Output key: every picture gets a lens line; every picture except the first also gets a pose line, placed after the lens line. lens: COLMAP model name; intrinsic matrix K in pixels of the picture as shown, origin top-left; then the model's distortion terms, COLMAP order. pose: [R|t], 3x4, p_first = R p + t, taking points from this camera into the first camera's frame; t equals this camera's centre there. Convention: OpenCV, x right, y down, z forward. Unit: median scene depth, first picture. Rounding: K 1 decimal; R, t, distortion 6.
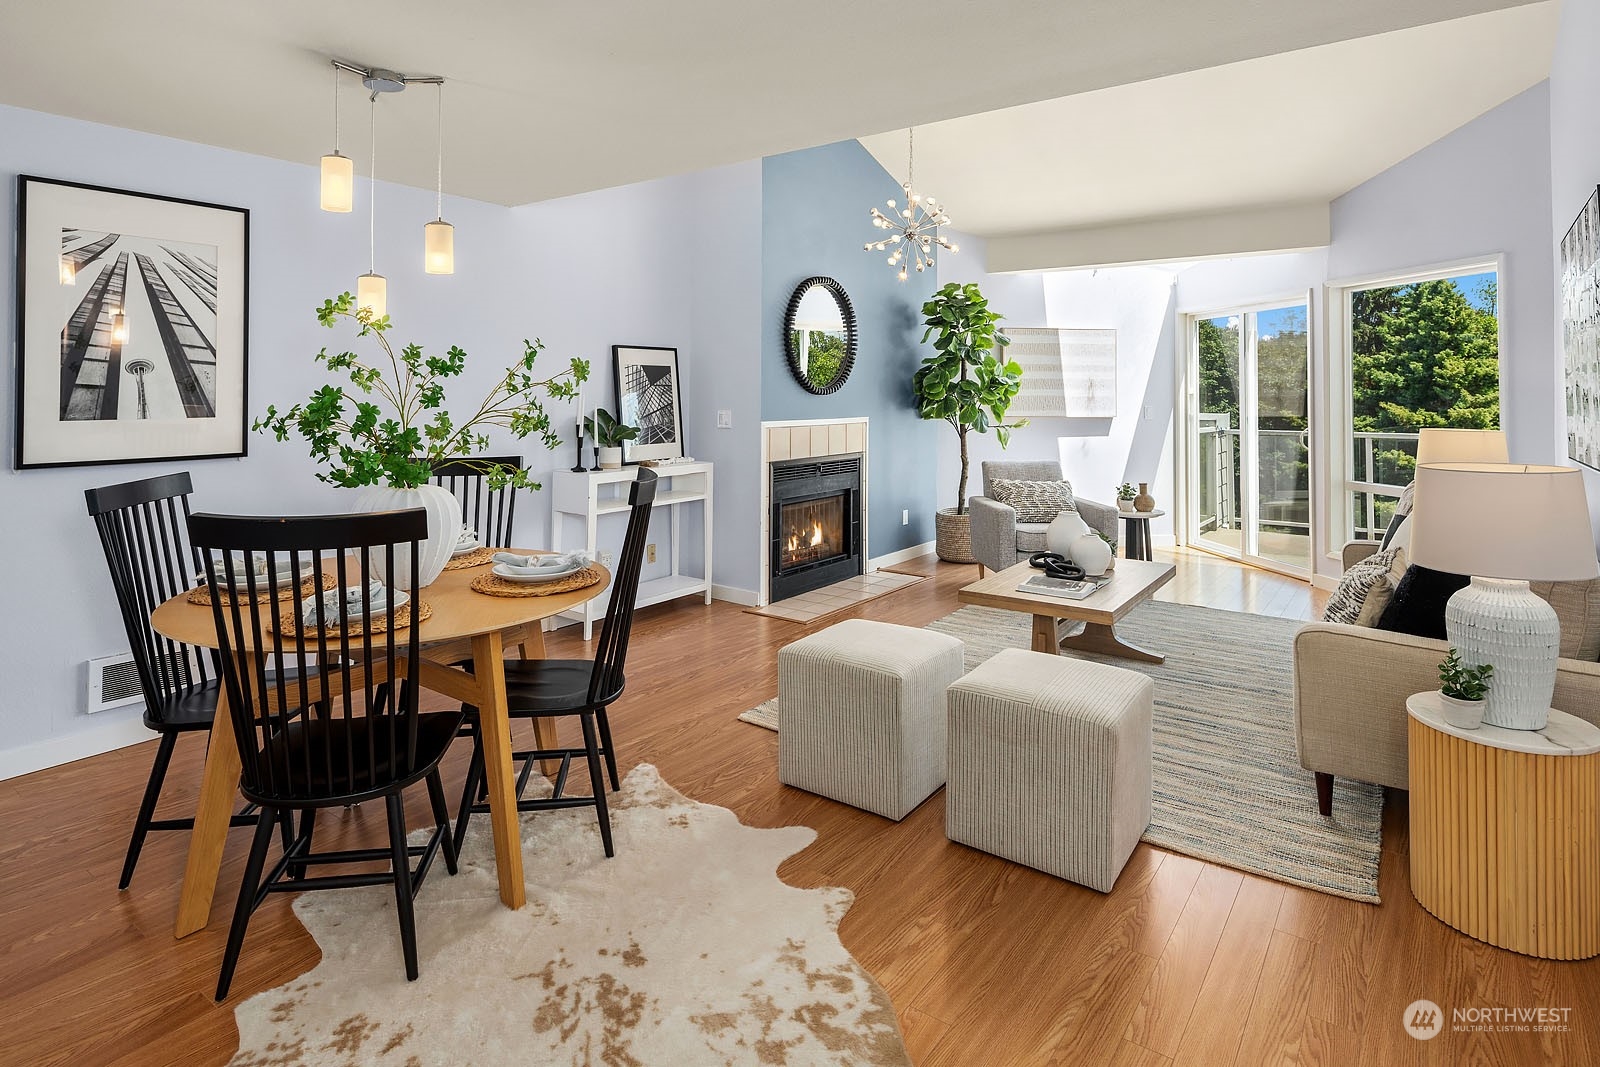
lens RADIAL K [[826.7, 0, 793.3], [0, 826.7, 383.9], [0, 0, 1]] dist [0.029736, -0.000665]
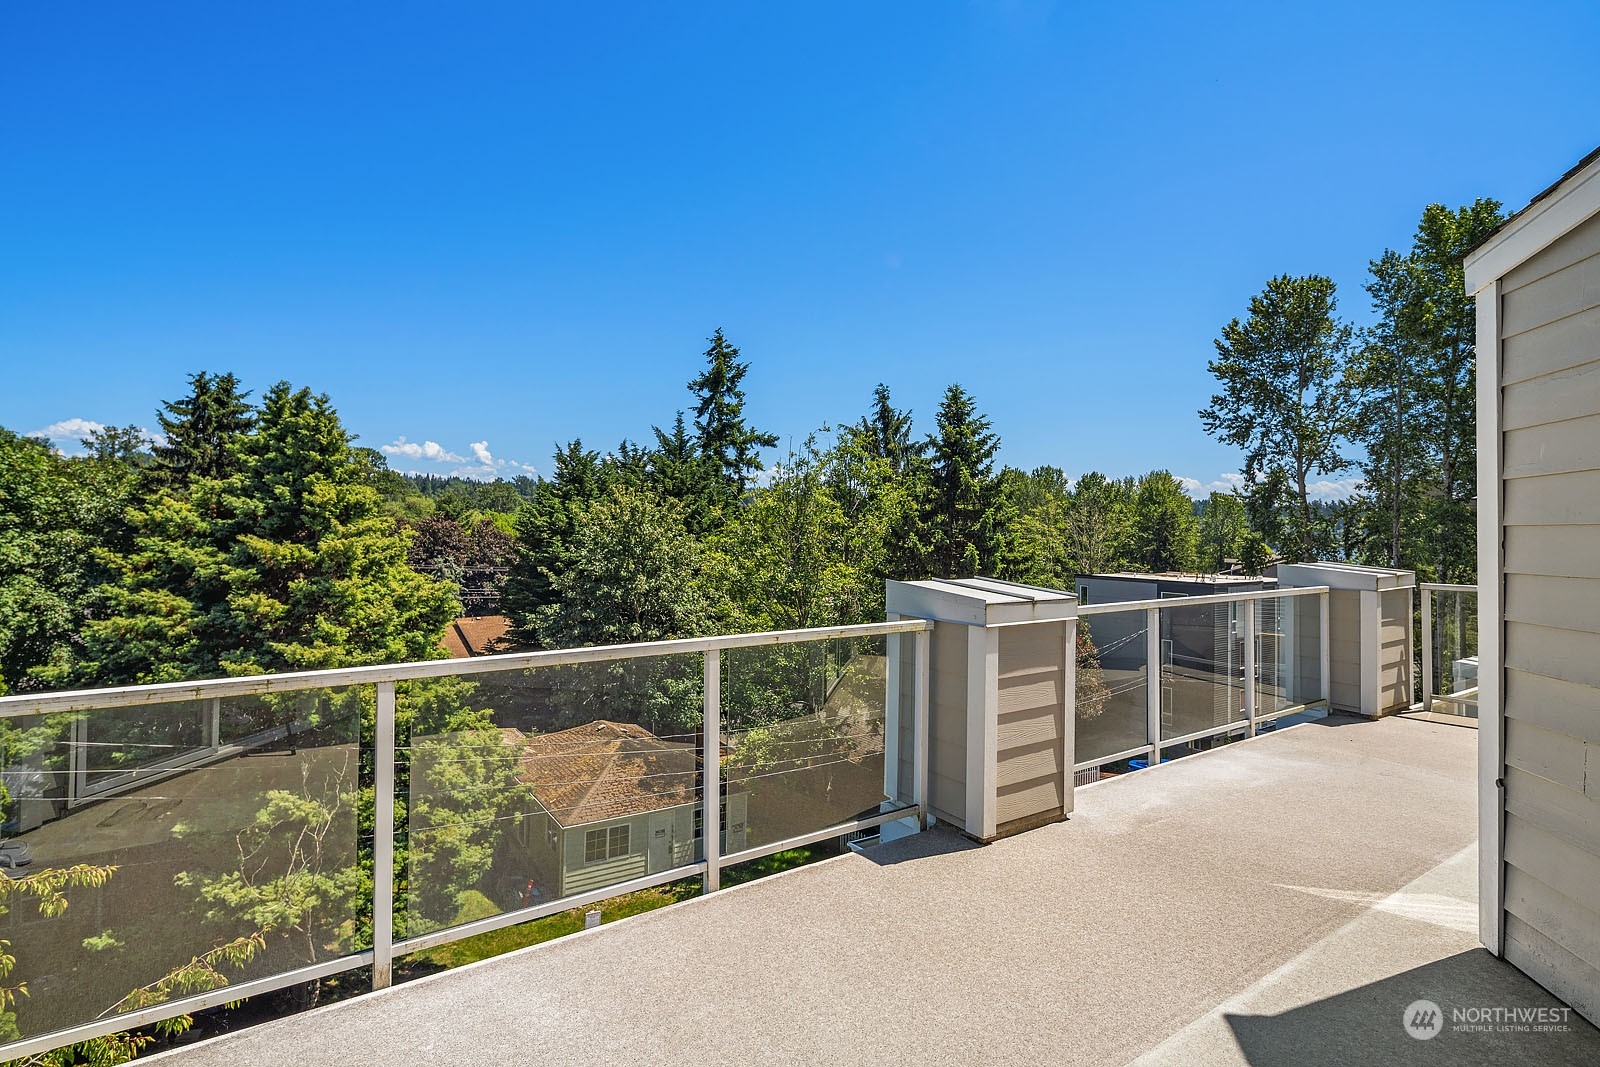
lens RADIAL K [[776.0, 0, 766.1], [0, 776.0, 516.7], [0, 0, 1]] dist [0.058389, 0.000416]
pose [[0.342509, 0.011203, 0.939448, 0.578846], [-0.018974, 0.999807, -0.005005, -0.001214], [-0.939323, -0.016111, 0.342655, 0.968146]]
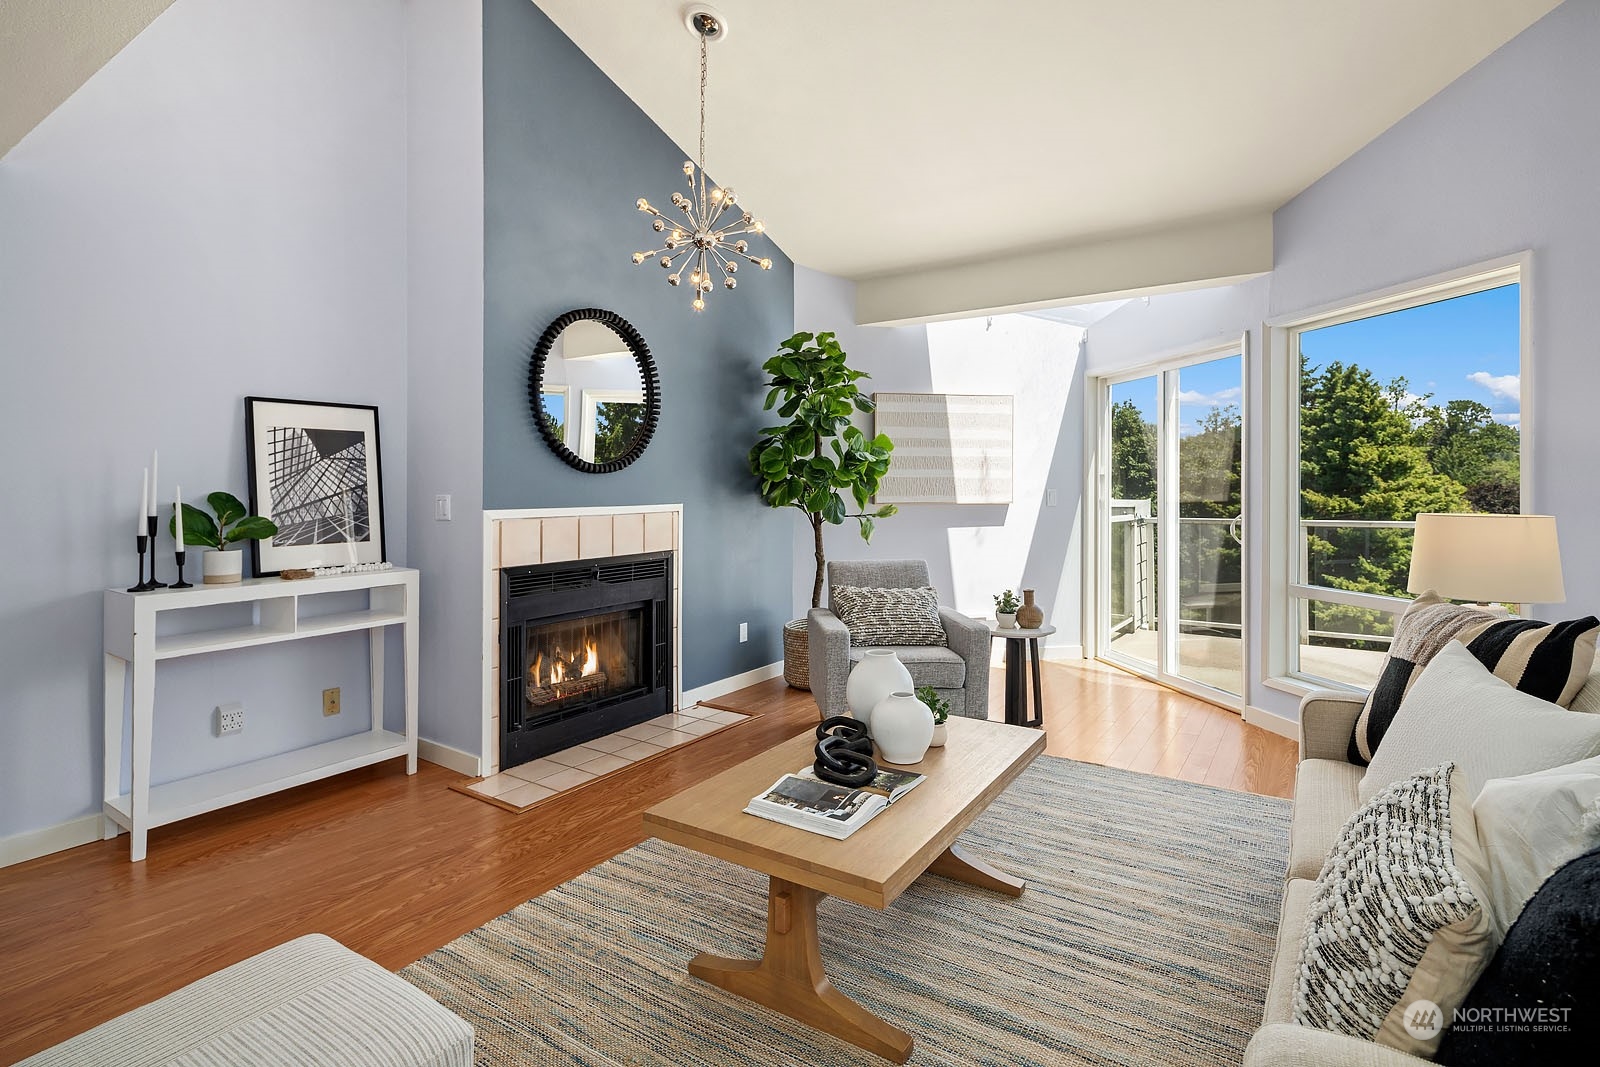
lens RADIAL K [[784.8, 0, 801.6], [0, 784.8, 491.3], [0, 0, 1]] dist [0.017074, 0.000486]
pose [[0.998435, -0.003407, 0.055812, 0.150262], [0.002307, 0.999802, 0.019763, 0.013541], [-0.055868, -0.019604, 0.998246, 0.261066]]
